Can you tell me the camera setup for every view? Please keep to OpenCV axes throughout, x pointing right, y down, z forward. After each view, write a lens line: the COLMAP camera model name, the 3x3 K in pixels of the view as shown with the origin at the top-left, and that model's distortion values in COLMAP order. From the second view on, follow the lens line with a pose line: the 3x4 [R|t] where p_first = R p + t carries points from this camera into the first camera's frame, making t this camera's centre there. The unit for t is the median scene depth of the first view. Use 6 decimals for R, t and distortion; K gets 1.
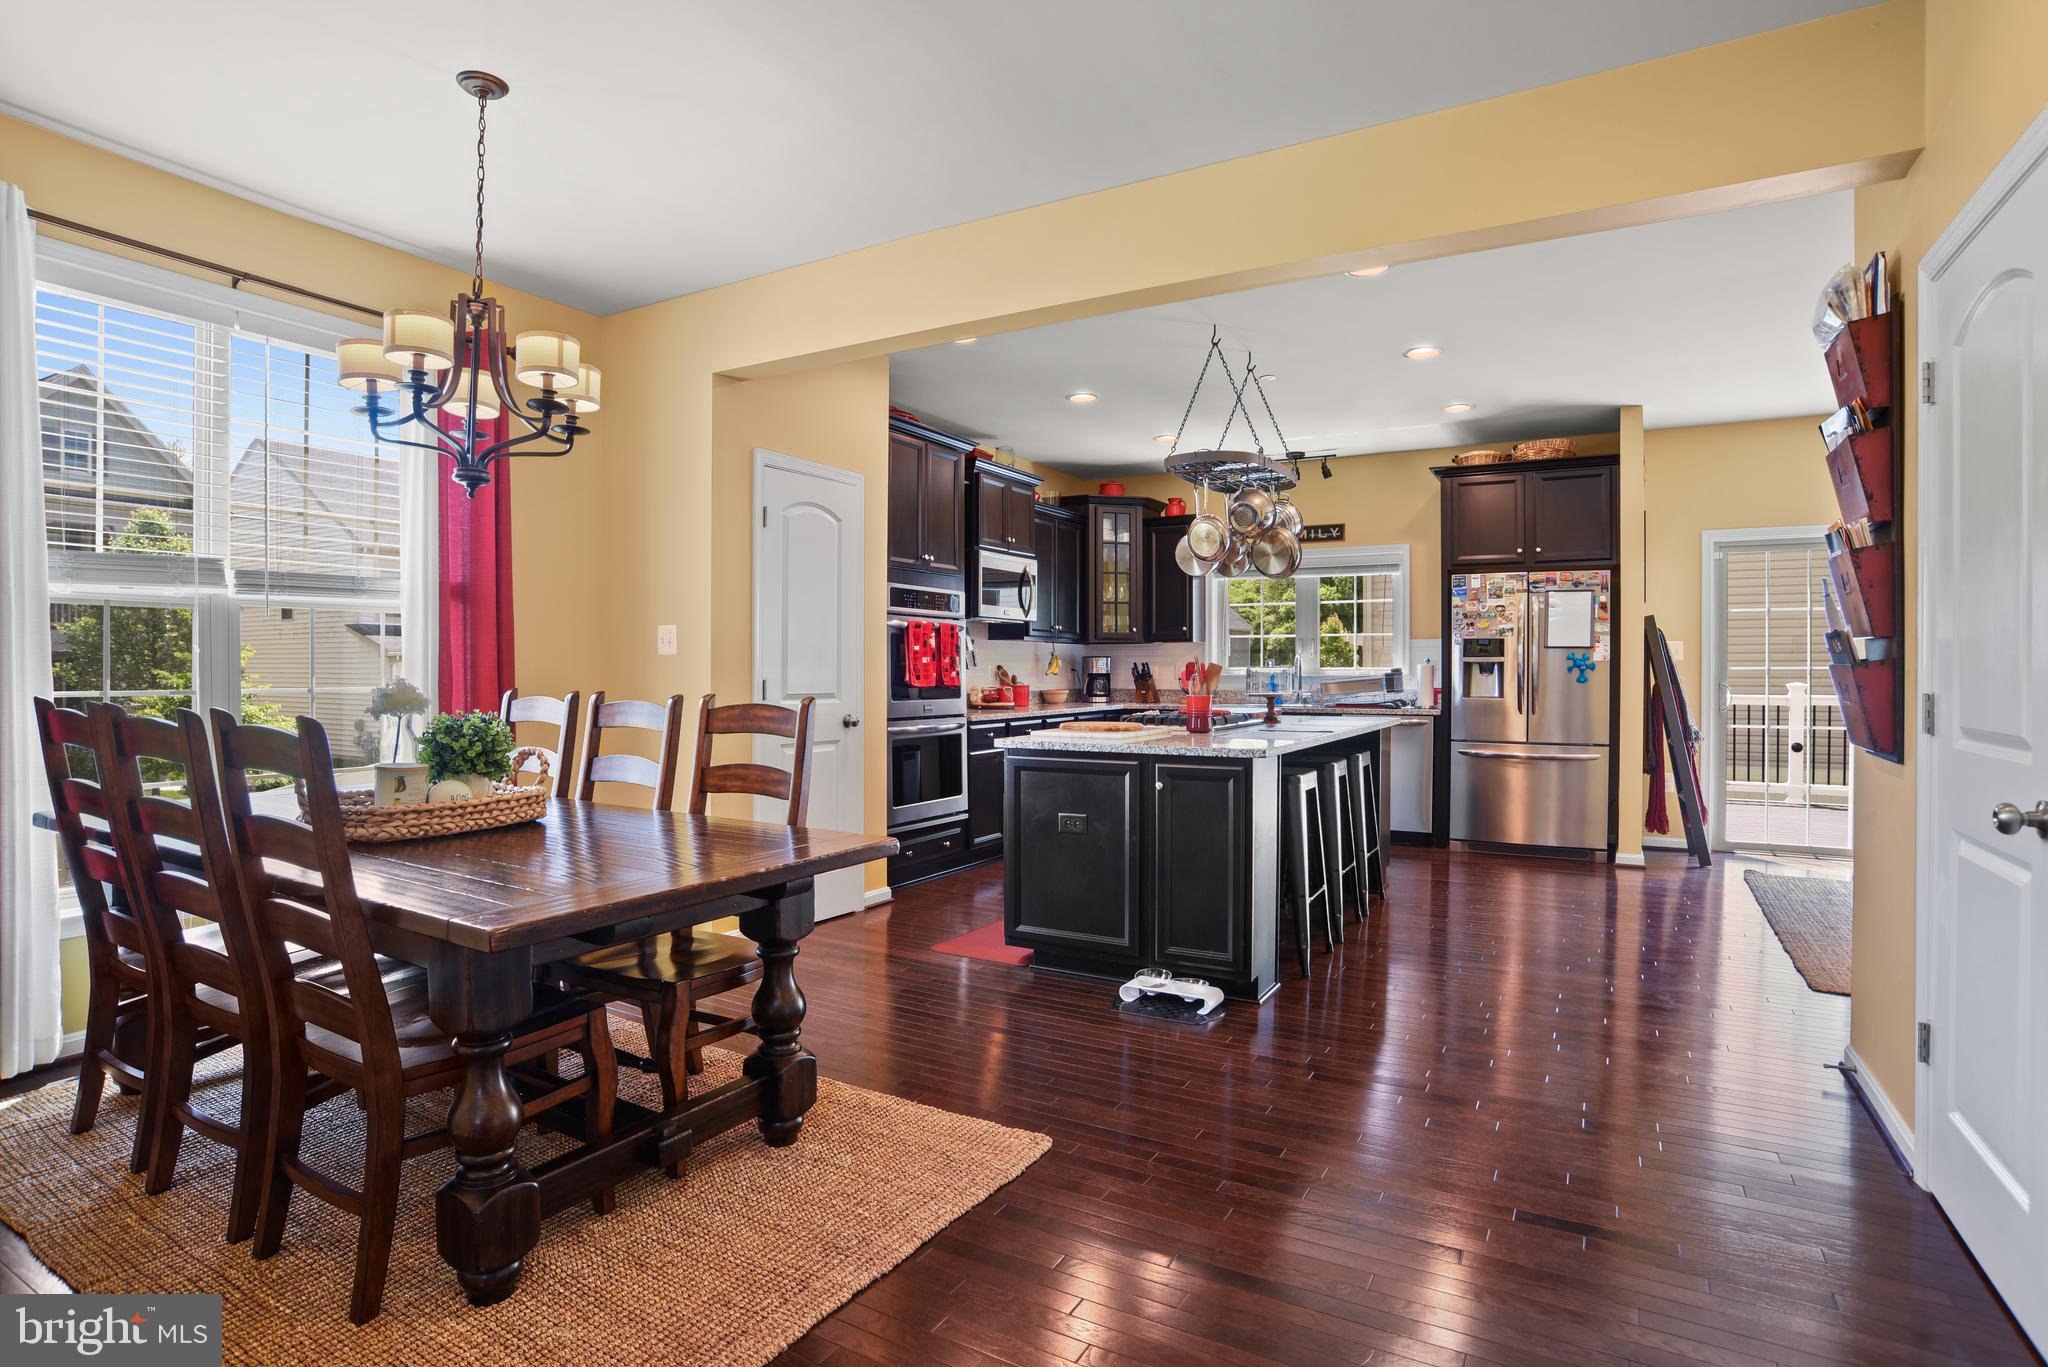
lens RADIAL K [[1040.2, 0, 1019.8], [0, 1040.2, 681.3], [0, 0, 1]] dist [-0.089852, 0.041215]
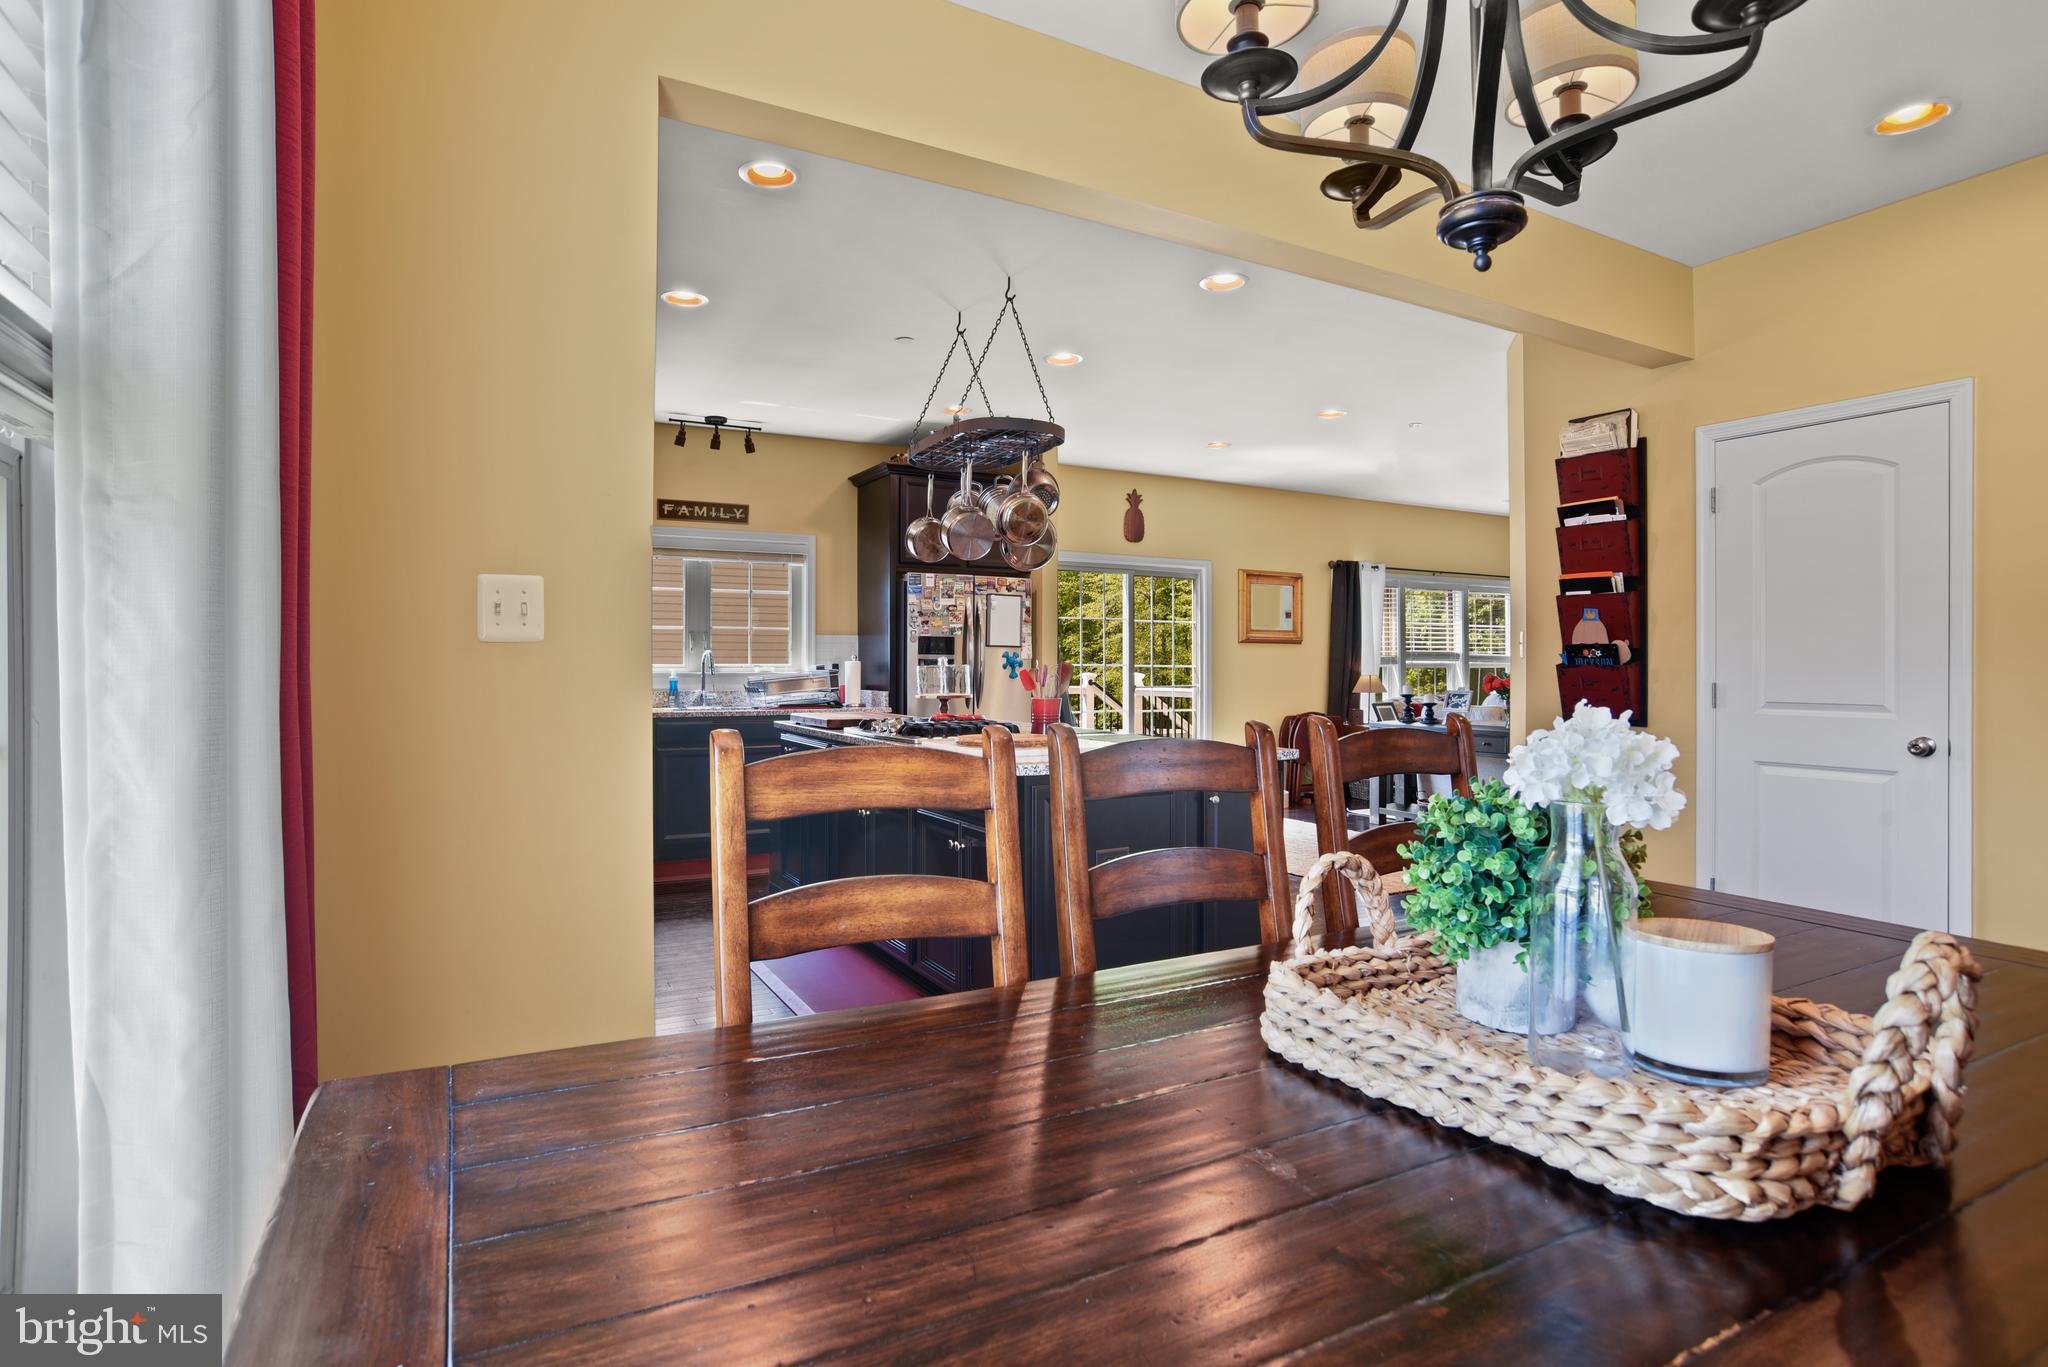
lens RADIAL K [[1040.2, 0, 1019.8], [0, 1040.2, 681.3], [0, 0, 1]] dist [-0.089852, 0.041215]
pose [[0.513622, -0.013605, 0.857909, -0.414149], [0.009629, 0.999903, 0.010092, -0.006628], [-0.857963, 0.003077, 0.513703, 0.402852]]
